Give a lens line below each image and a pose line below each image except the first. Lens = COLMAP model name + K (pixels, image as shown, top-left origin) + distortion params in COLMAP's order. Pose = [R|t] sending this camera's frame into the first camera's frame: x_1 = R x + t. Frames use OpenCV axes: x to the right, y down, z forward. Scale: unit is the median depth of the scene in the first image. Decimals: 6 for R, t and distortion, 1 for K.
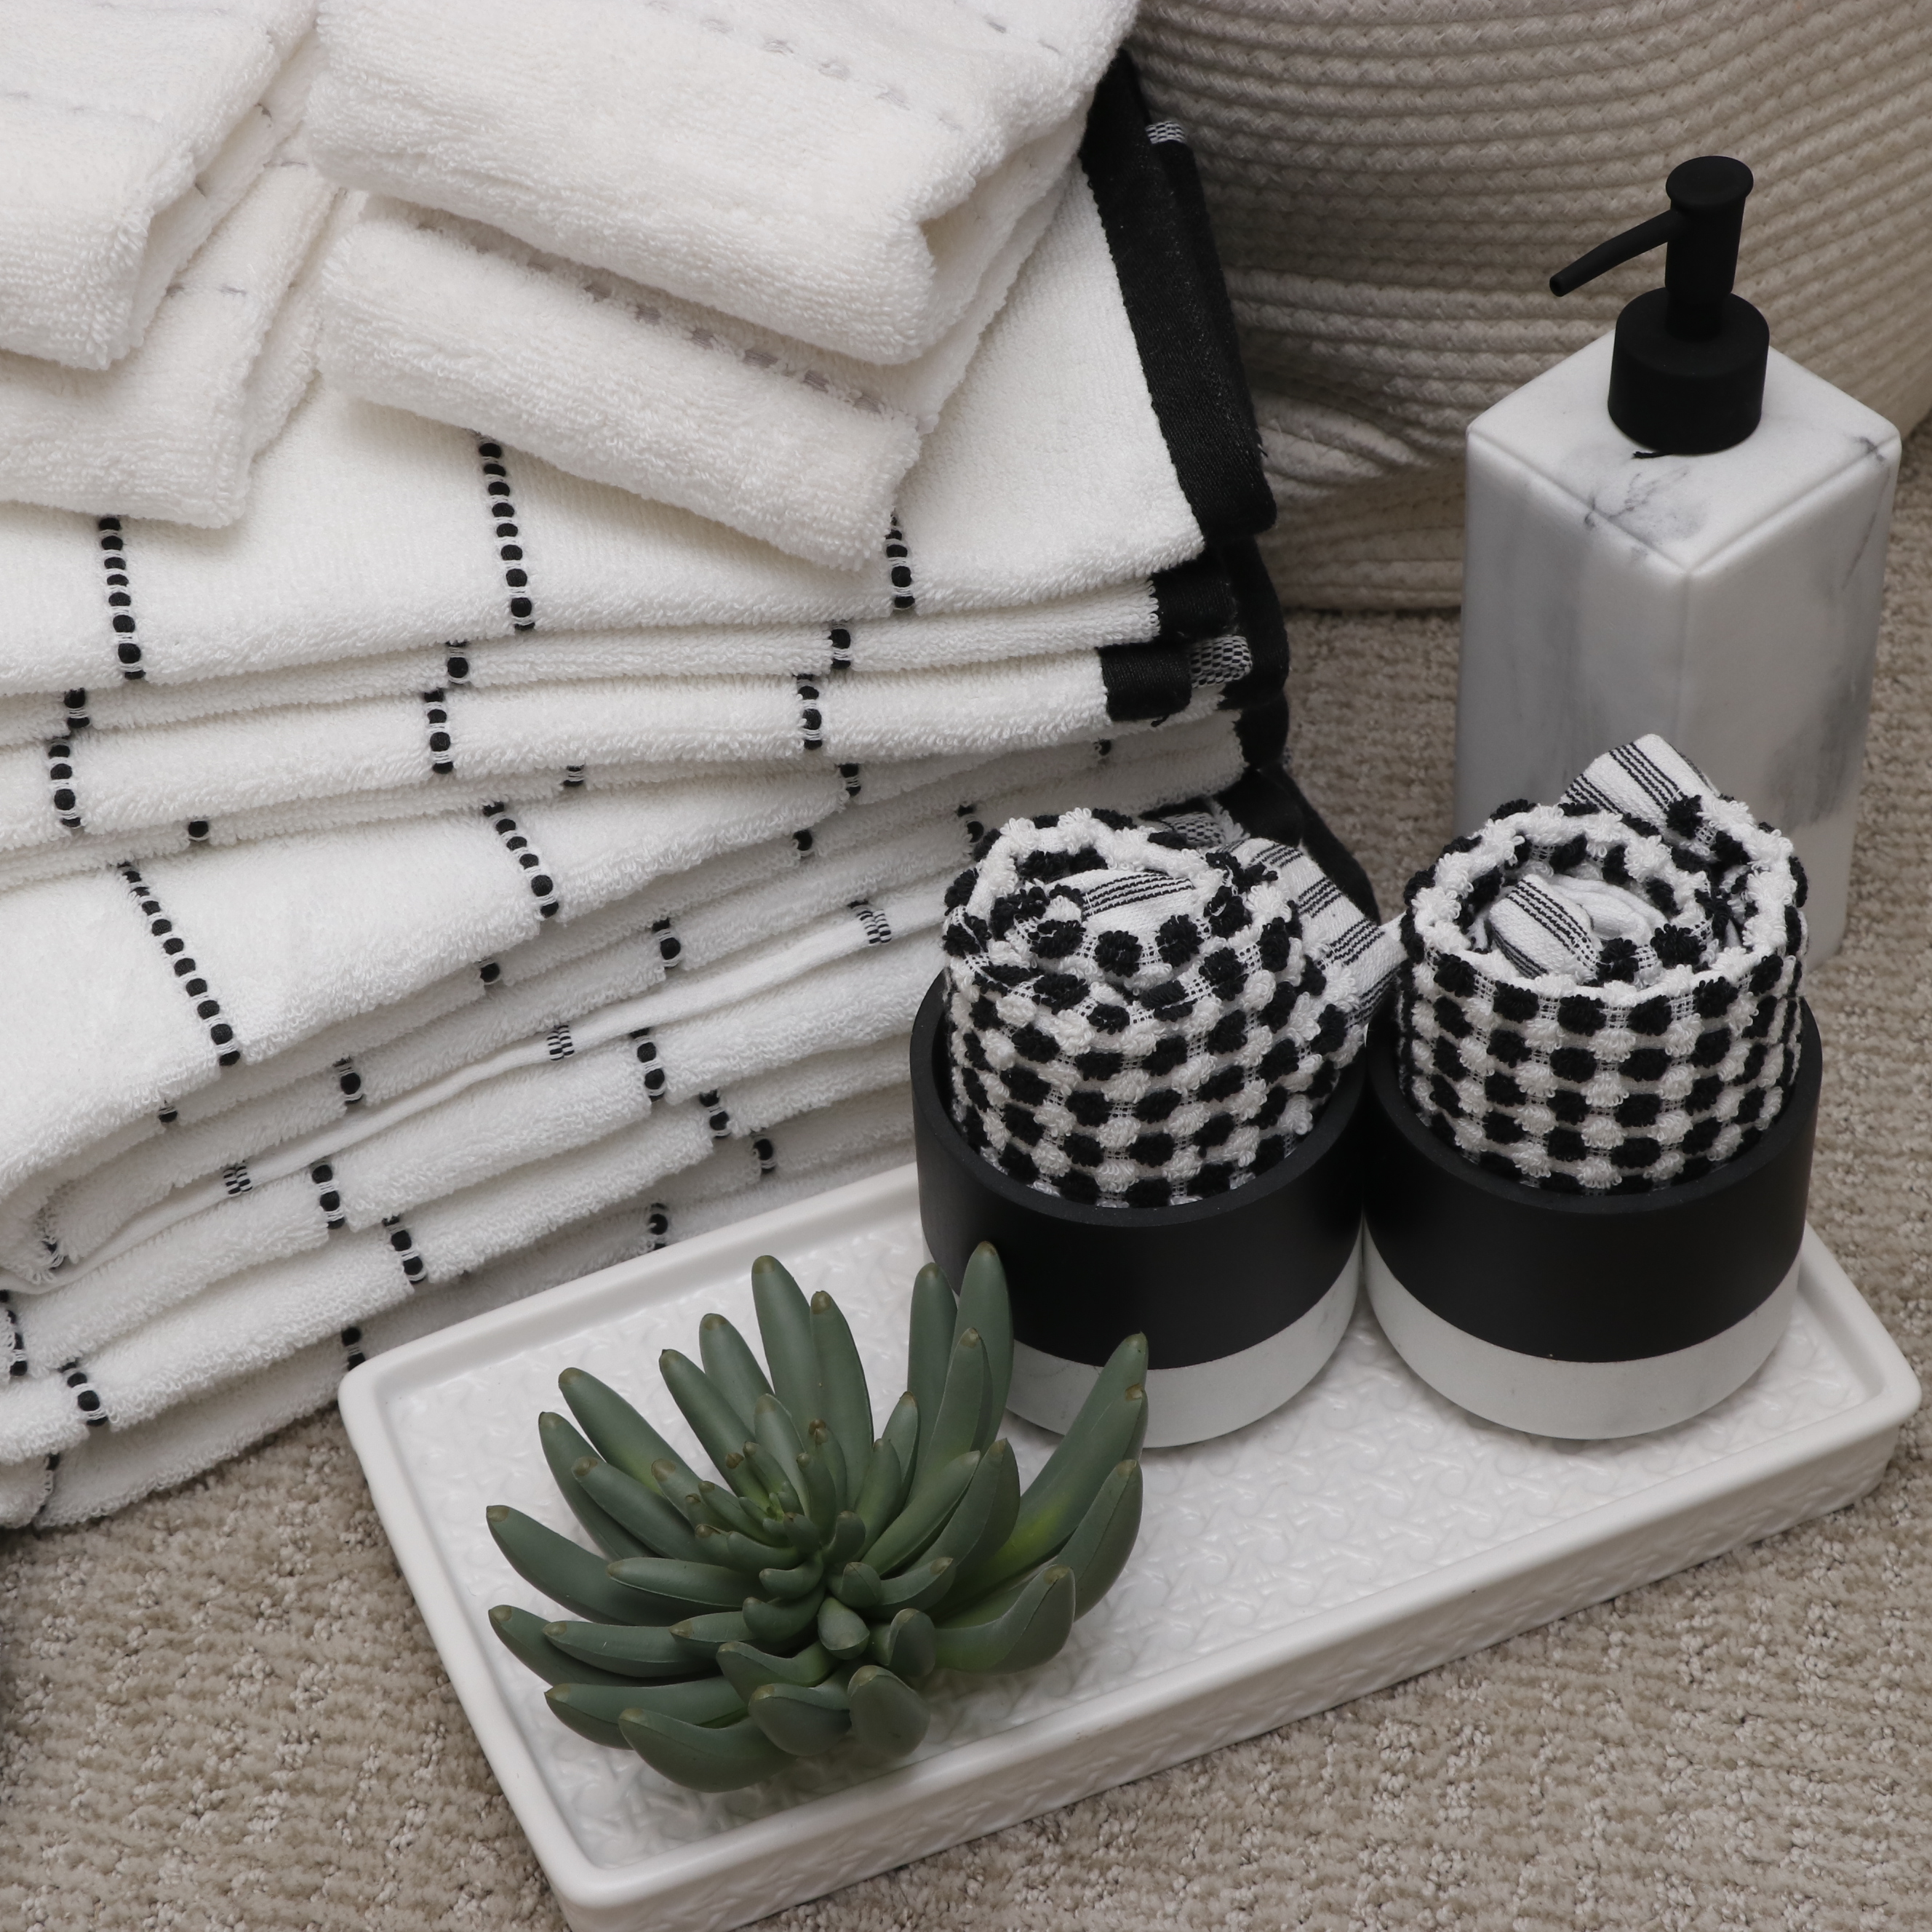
lens RADIAL K [[5251.5, 0, 969.3], [0, 5251.5, 970.6], [0, 0, 1]] dist [0.132243, 0.000000]
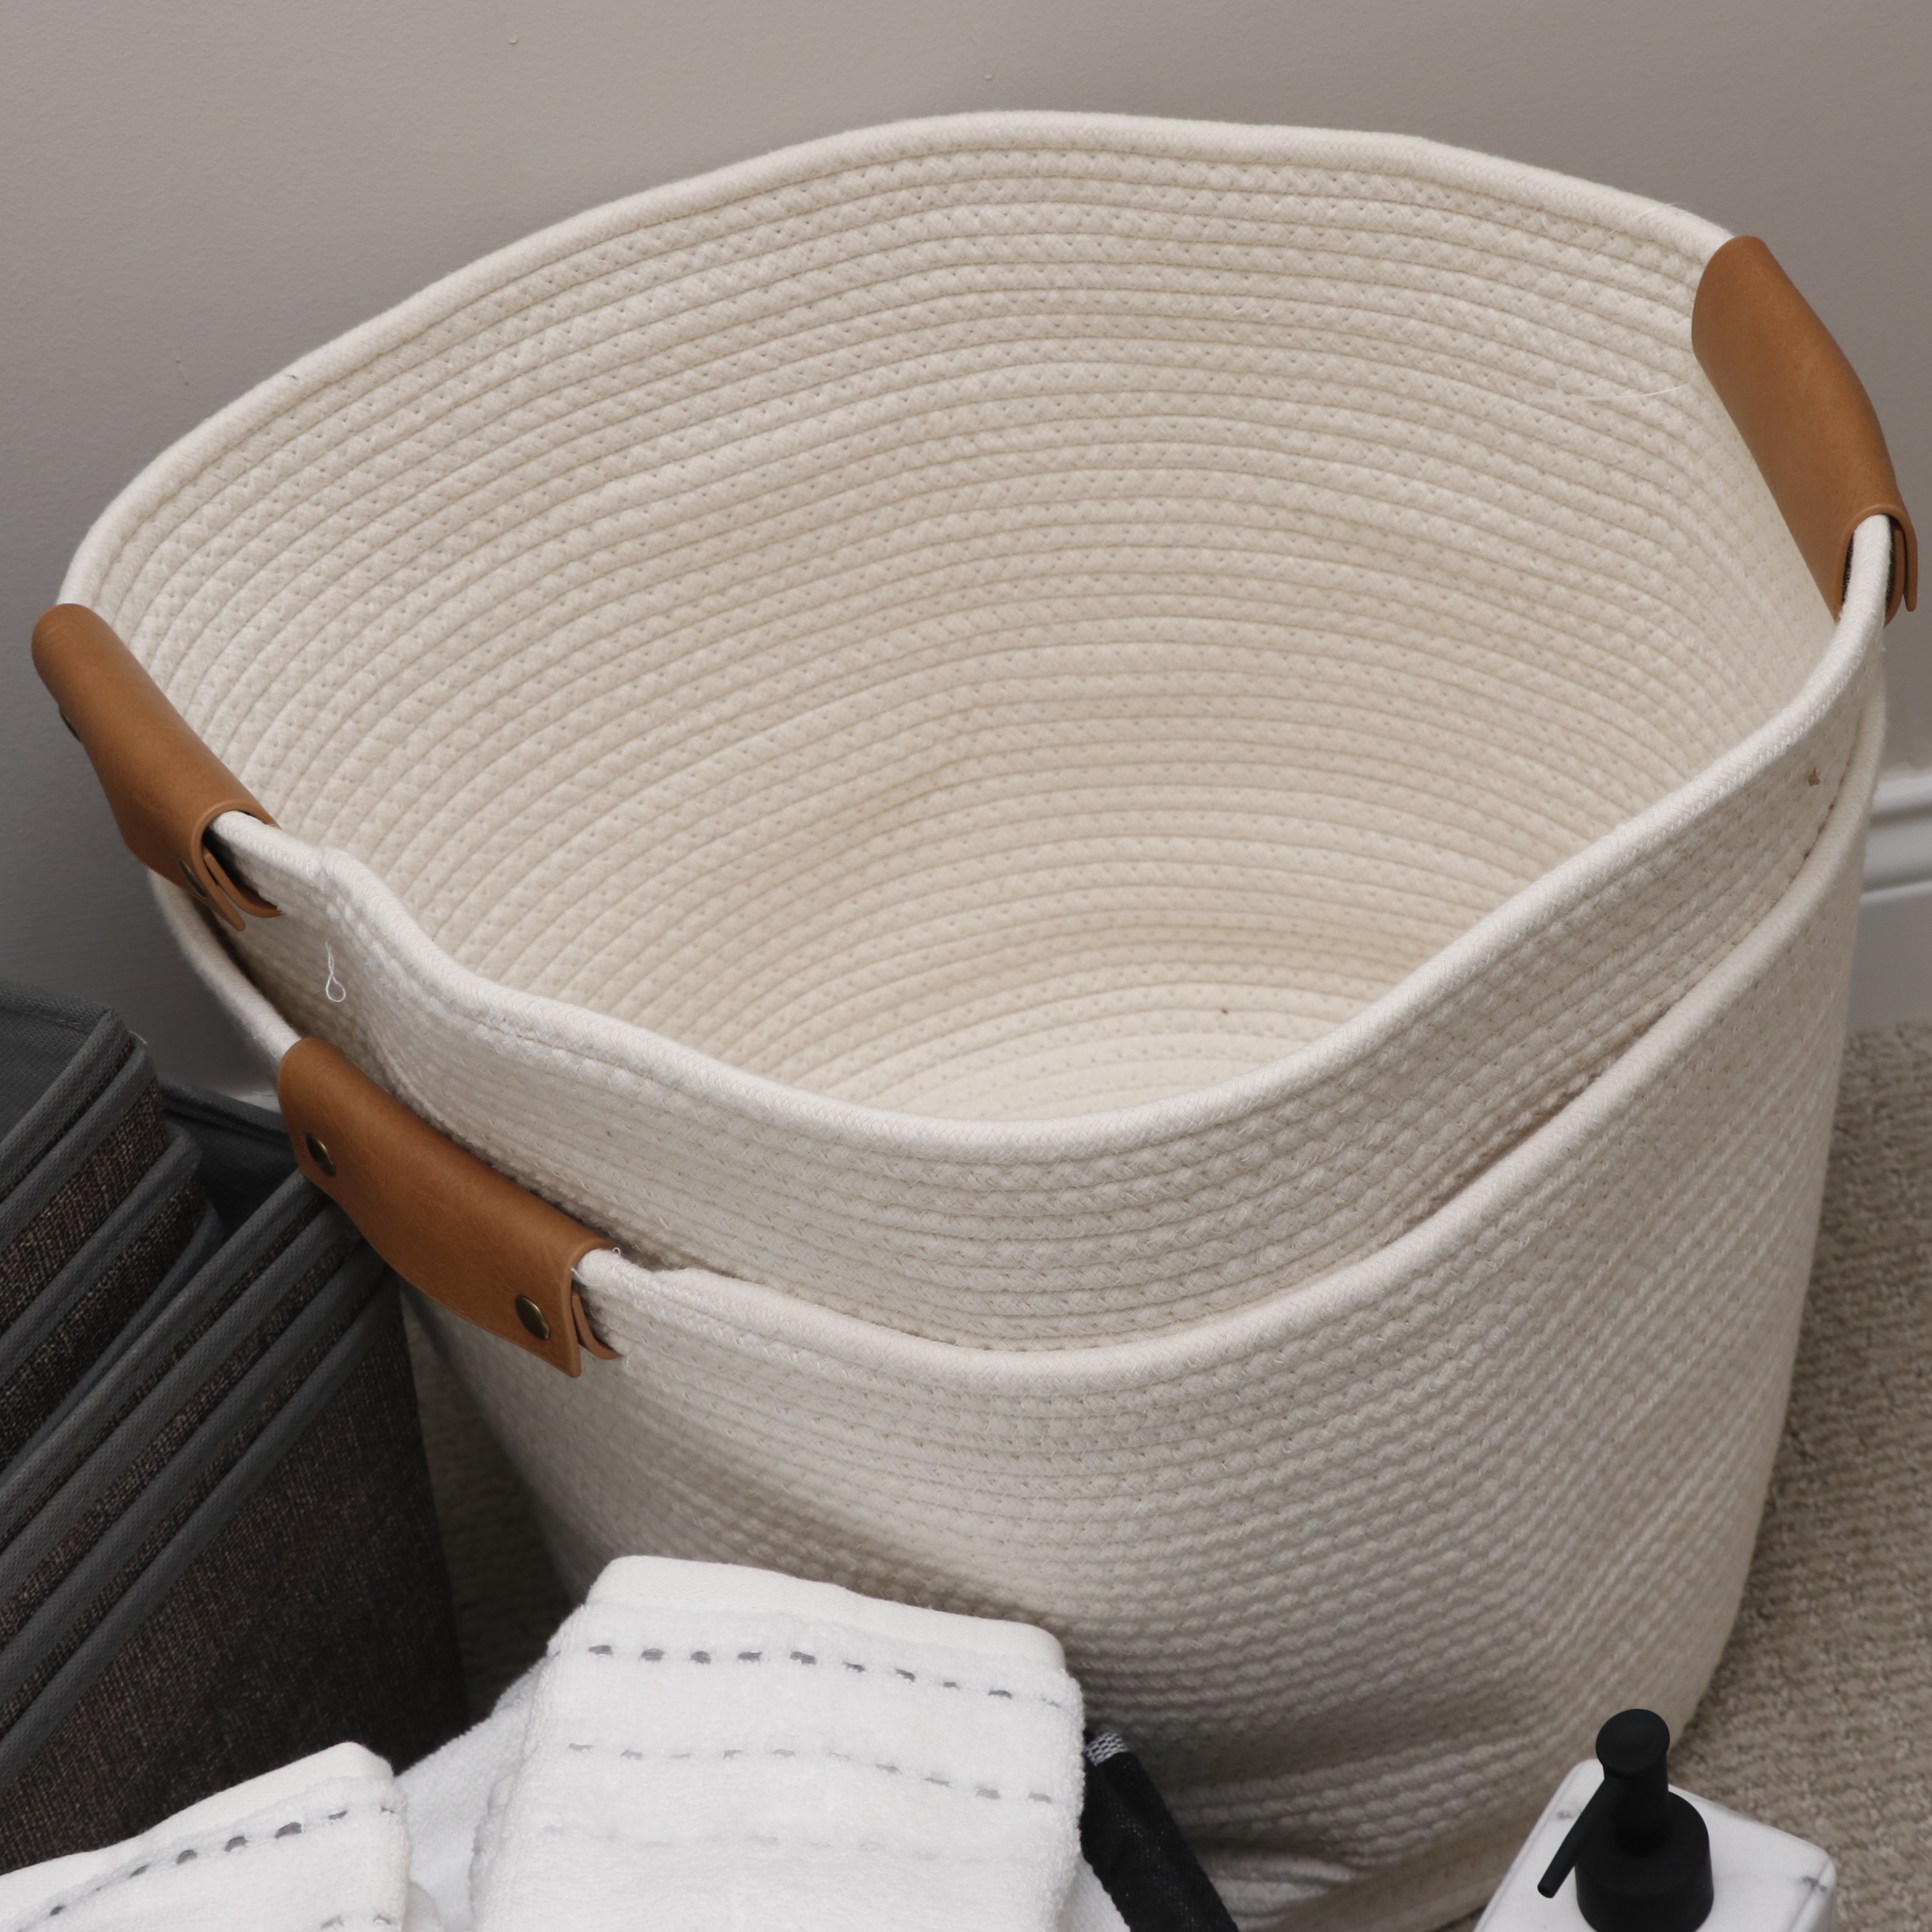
lens RADIAL K [[4876.9, 0, 966.3], [0, 4876.9, 966.4], [0, 0, 1]] dist [0.082832, 0.000000]
pose [[0.950323, -0.285978, 0.122894, -0.071650], [0.290980, 0.956415, -0.024502, -0.303088], [-0.110531, 0.059044, 0.992117, -0.030859]]
